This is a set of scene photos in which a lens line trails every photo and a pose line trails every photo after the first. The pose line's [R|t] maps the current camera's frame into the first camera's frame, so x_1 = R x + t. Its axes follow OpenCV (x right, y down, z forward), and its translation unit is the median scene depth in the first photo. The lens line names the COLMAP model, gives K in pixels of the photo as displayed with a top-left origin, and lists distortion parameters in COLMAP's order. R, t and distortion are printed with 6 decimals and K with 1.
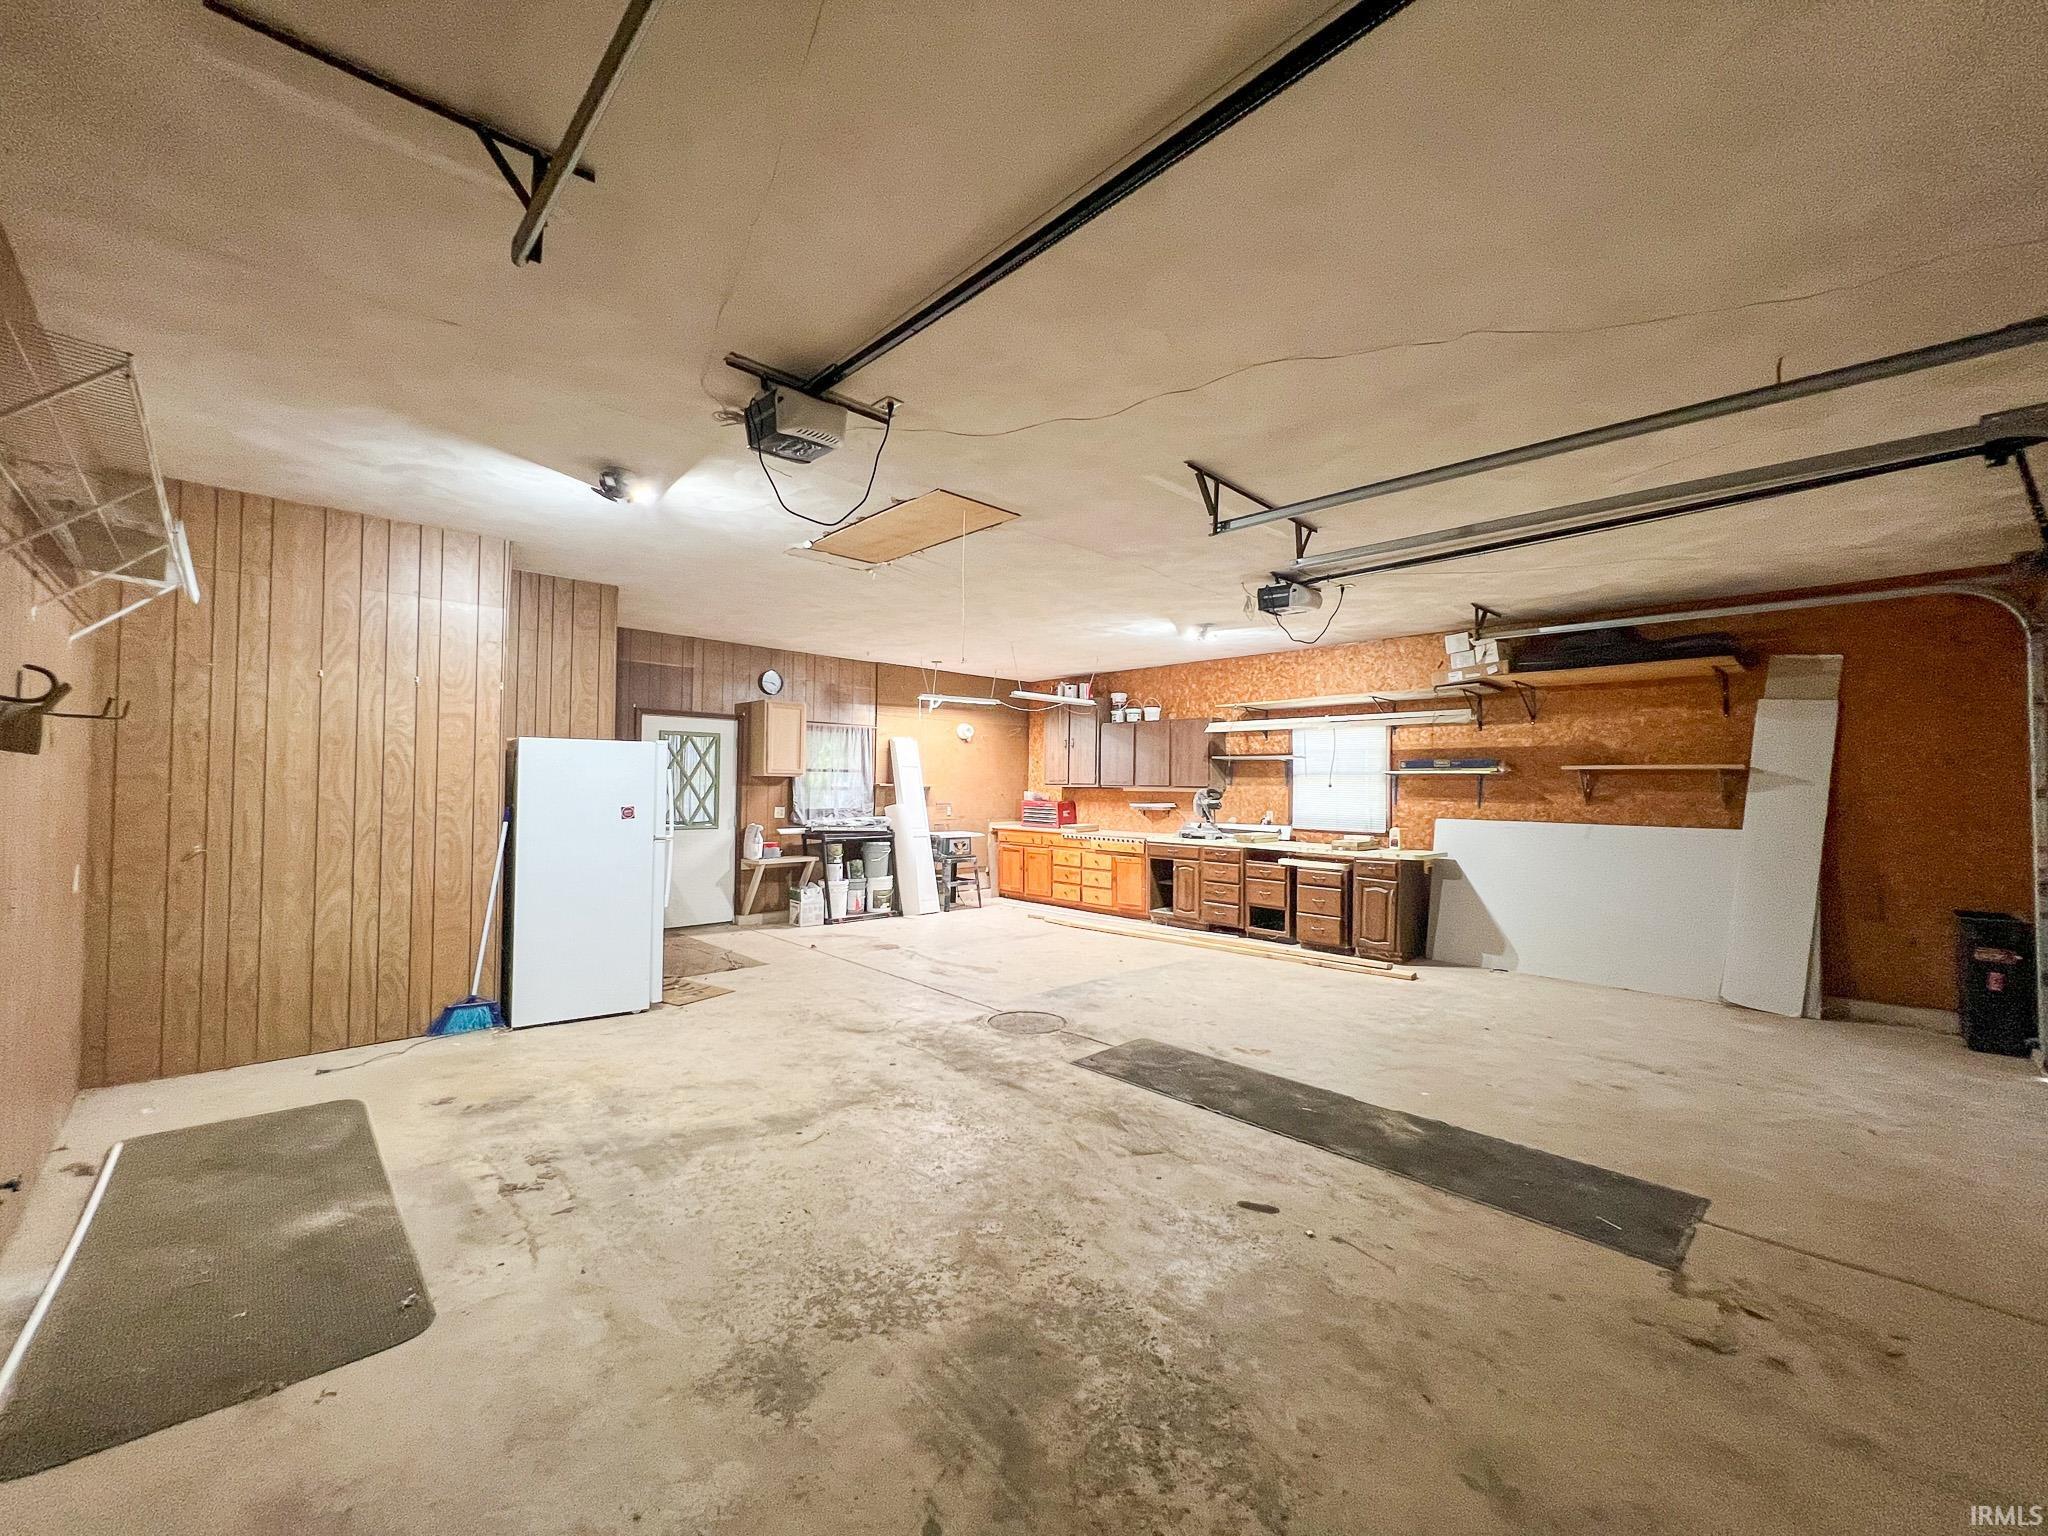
lens RADIAL K [[822.3, 0, 1027.2], [0, 822.3, 771.2], [0, 0, 1]] dist [-0.002727, 0.000461]
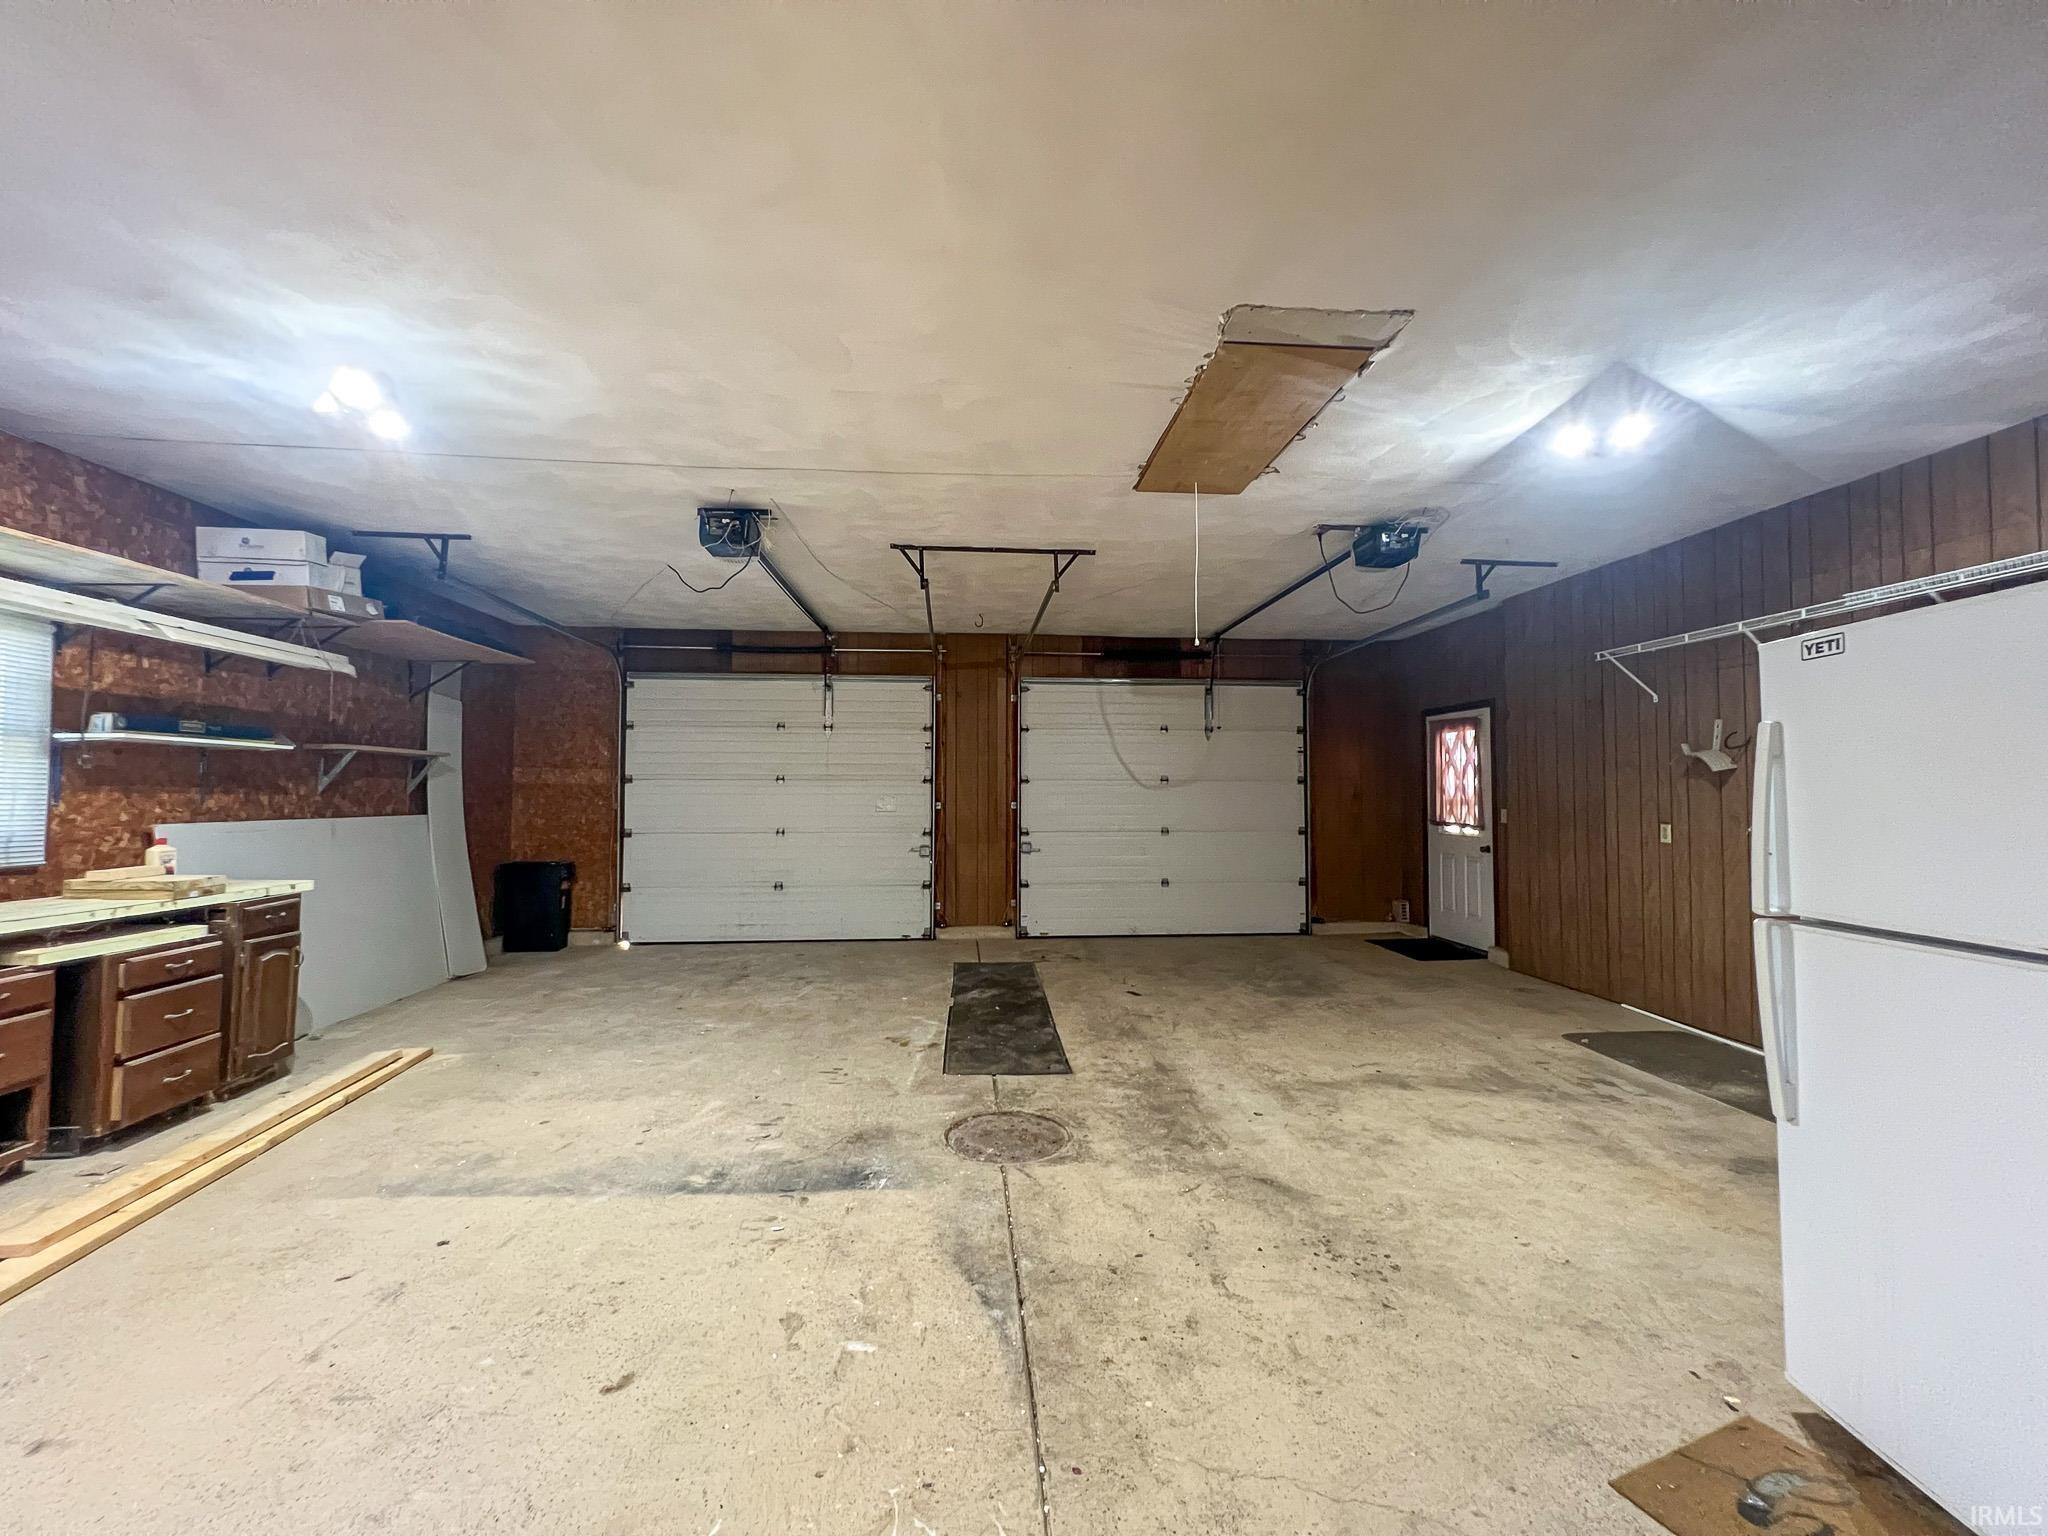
lens RADIAL K [[822.3, 0, 1025.1], [0, 822.3, 761.6], [0, 0, 1]] dist [-0.002727, 0.000461]
pose [[-0.778485, 0.011290, 0.627562, -0.503584], [-0.021164, 0.998797, -0.044223, 0.046545], [-0.627306, -0.047709, -0.777310, 1.809114]]
